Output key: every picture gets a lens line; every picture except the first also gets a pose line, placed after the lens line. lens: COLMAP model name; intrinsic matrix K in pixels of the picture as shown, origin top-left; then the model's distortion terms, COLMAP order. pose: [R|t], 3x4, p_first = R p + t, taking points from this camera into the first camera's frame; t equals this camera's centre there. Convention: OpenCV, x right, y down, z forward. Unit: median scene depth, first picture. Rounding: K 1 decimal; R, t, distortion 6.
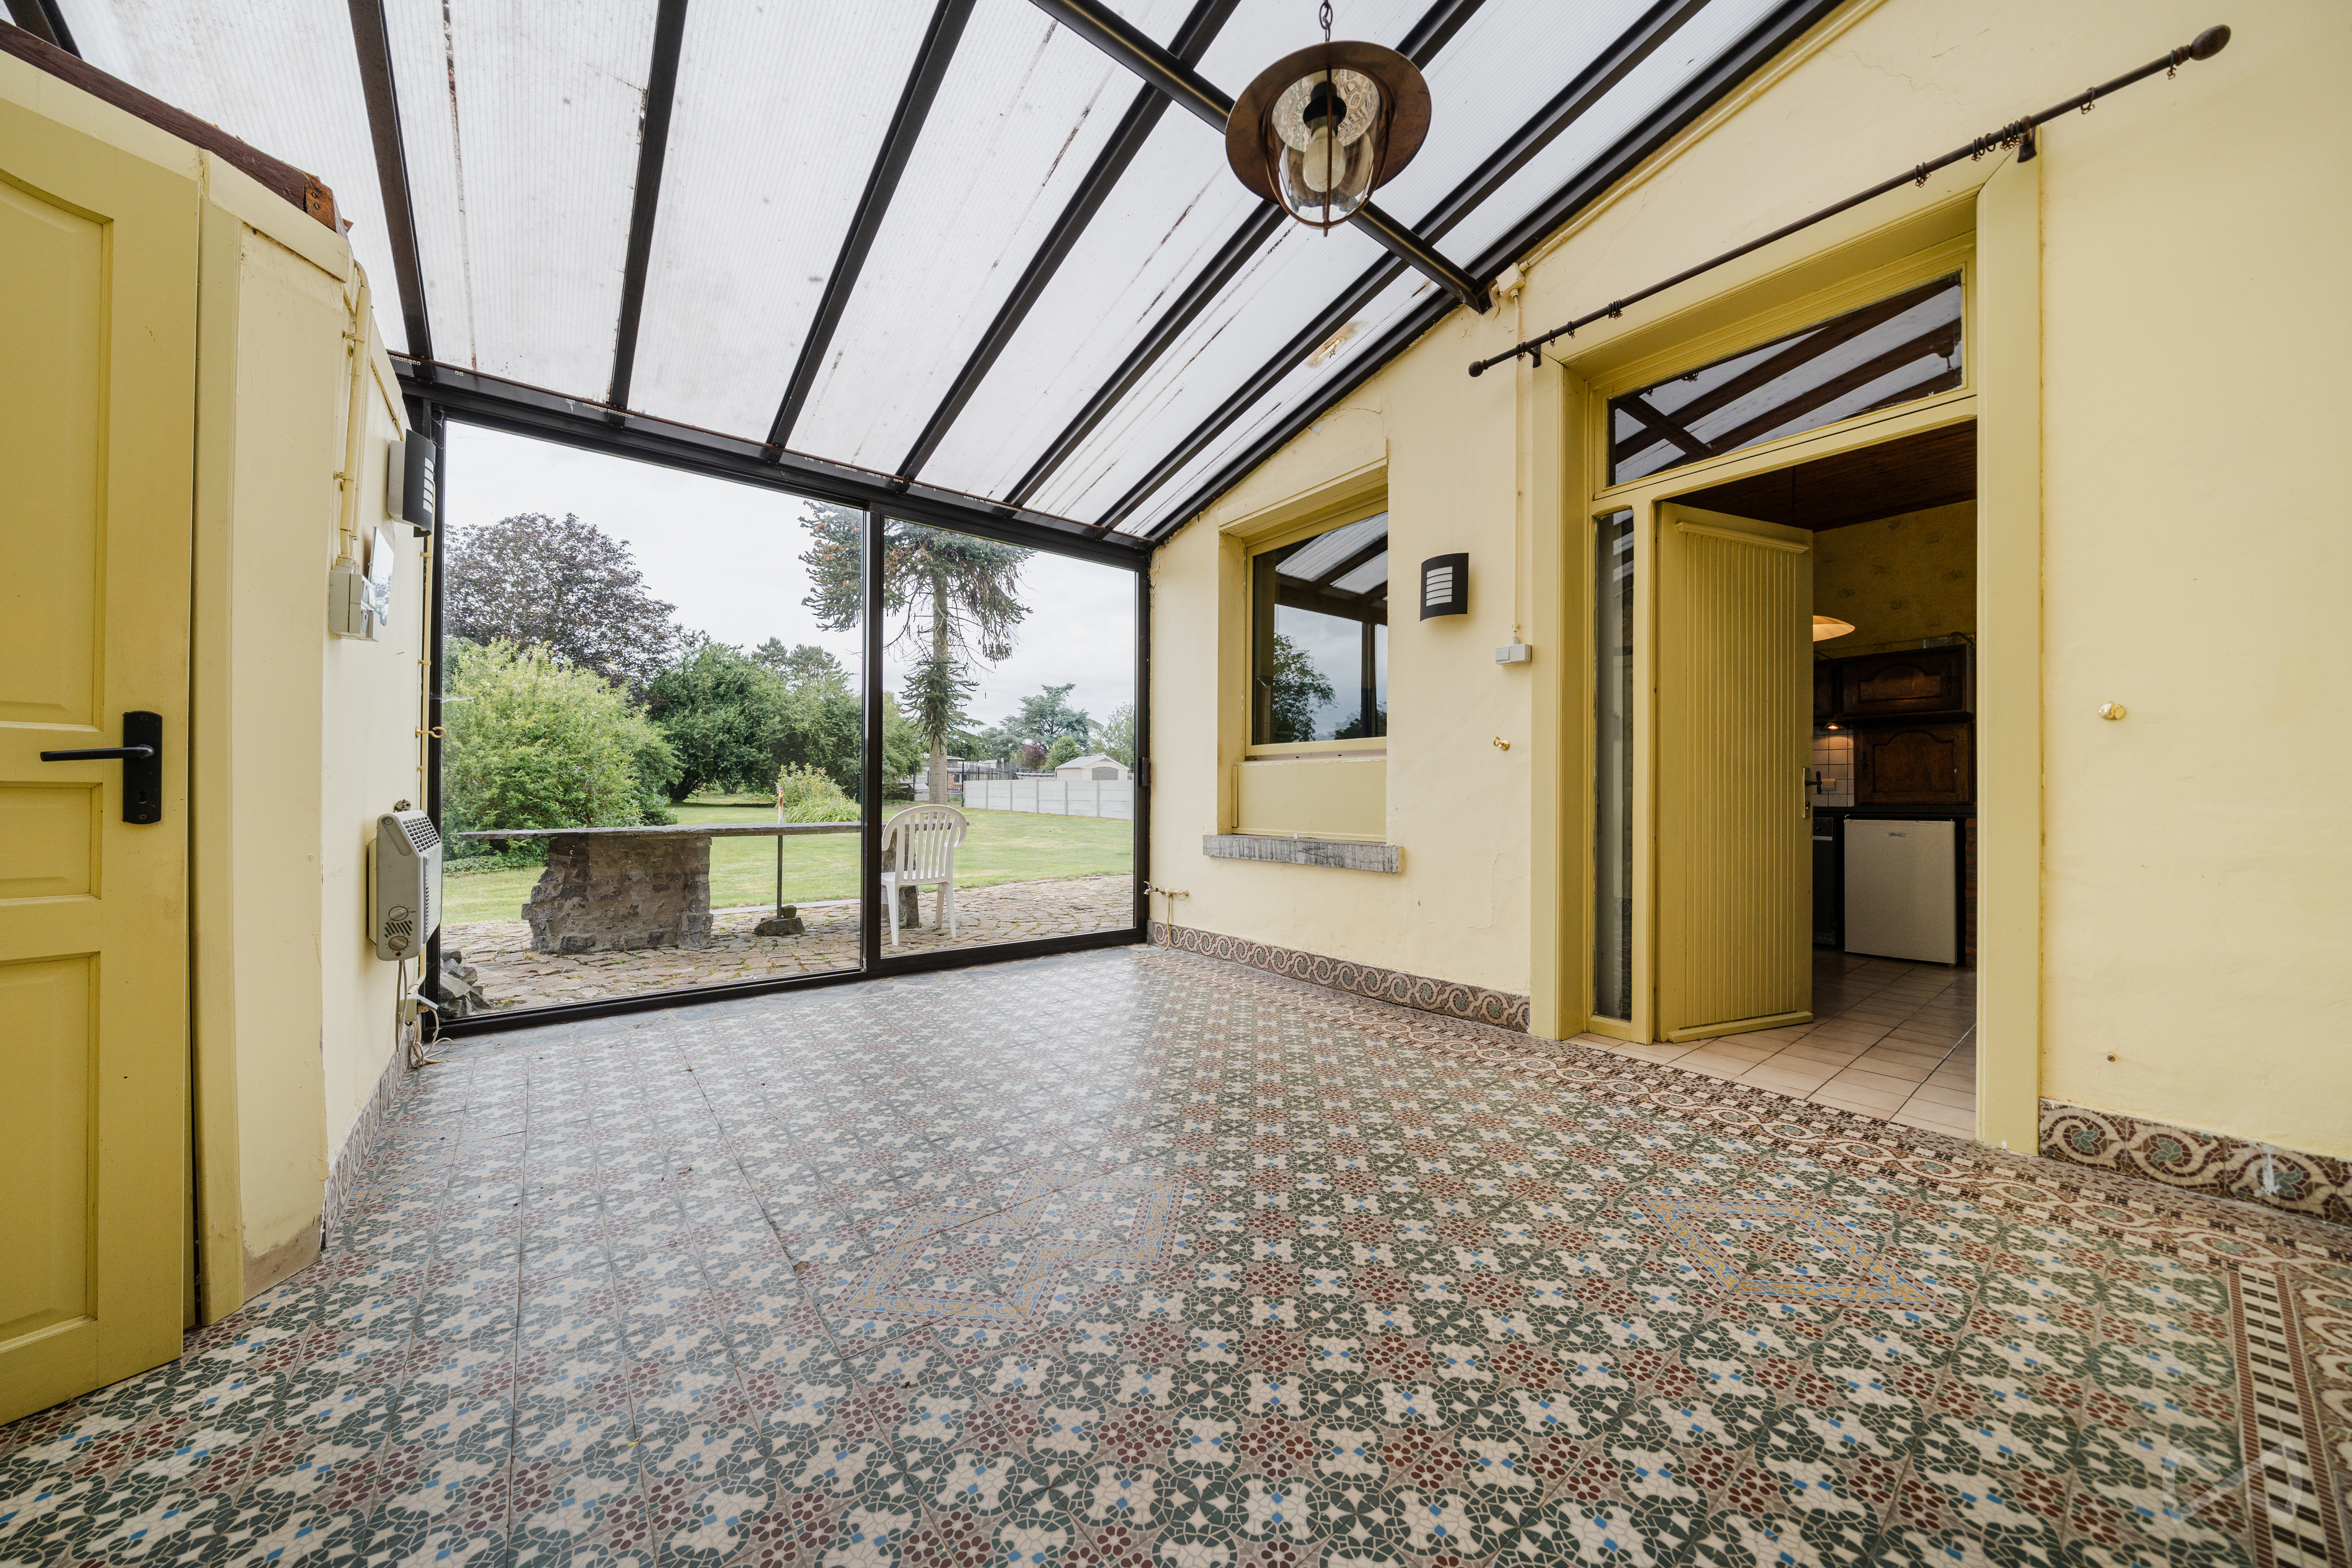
lens RADIAL K [[801.6, 0, 1164.2], [0, 801.6, 798.1], [0, 0, 1]] dist [-0.005058, -0.000363]
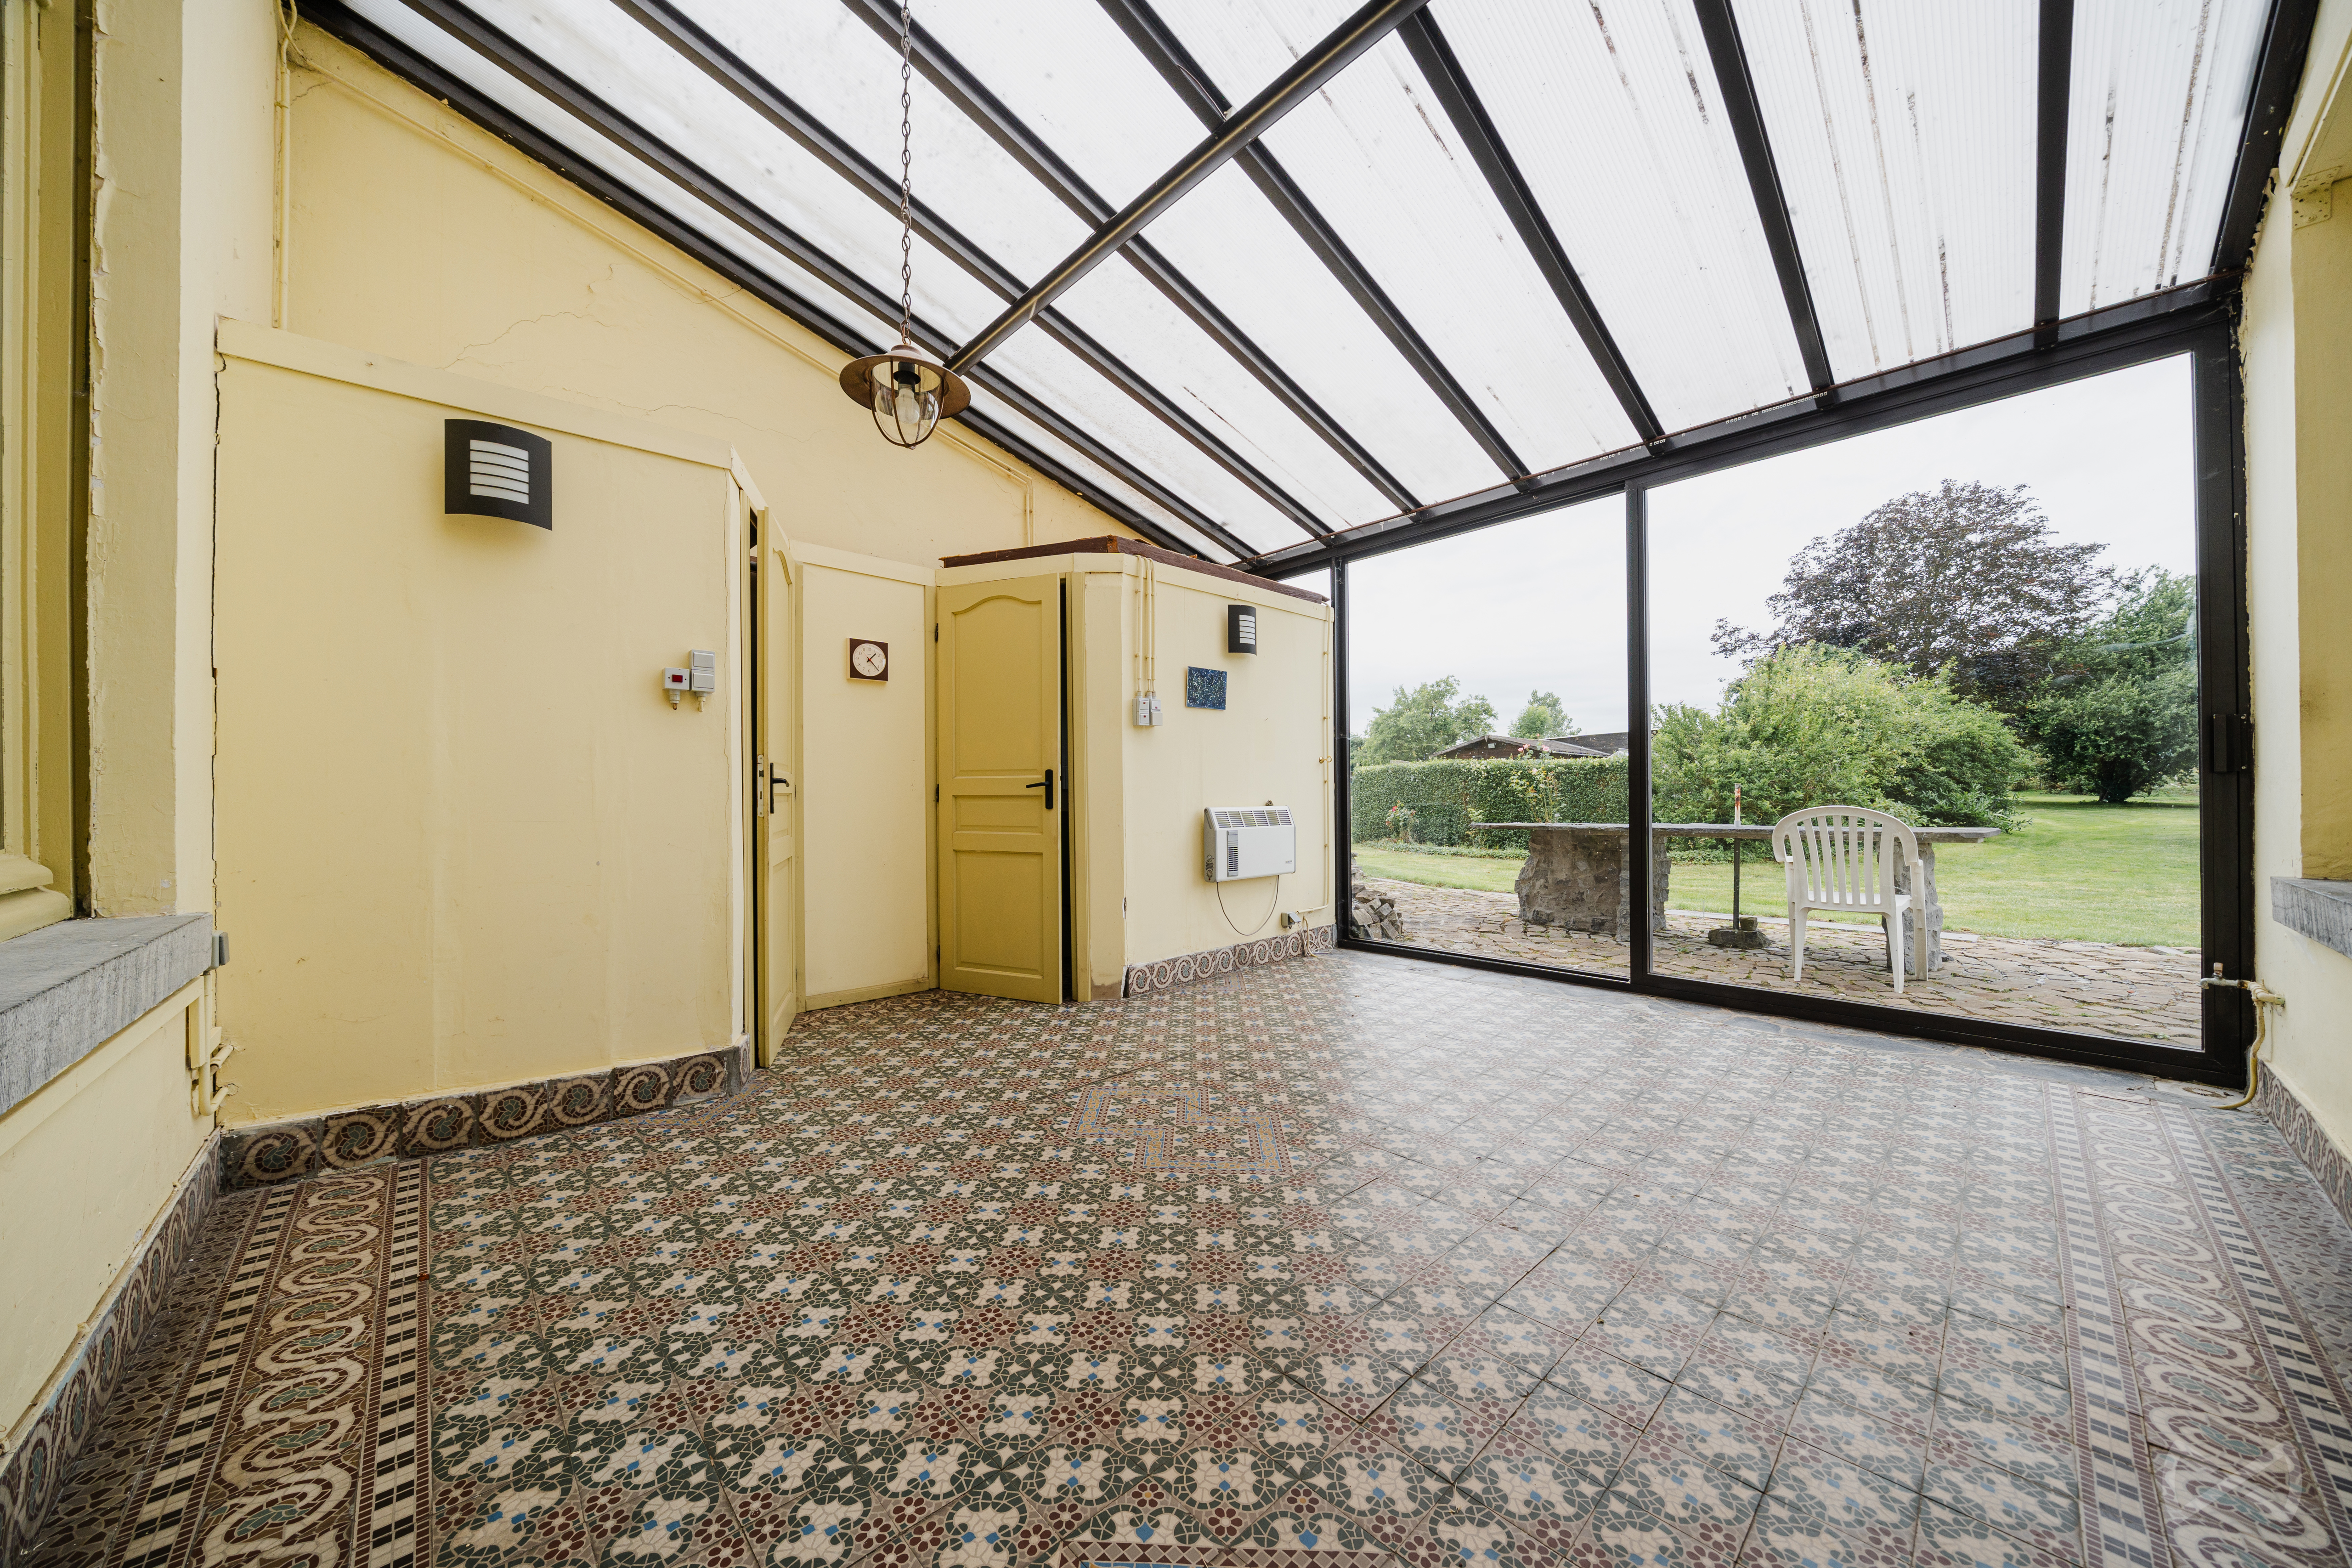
lens RADIAL K [[801.6, 0, 1166.8], [0, 801.6, 790.4], [0, 0, 1]] dist [-0.005058, -0.000363]
pose [[0.079086, -0.012390, -0.996791, 0.445848], [0.003599, 0.999920, -0.012144, 0.000811], [0.996861, -0.002627, 0.079124, 0.332606]]
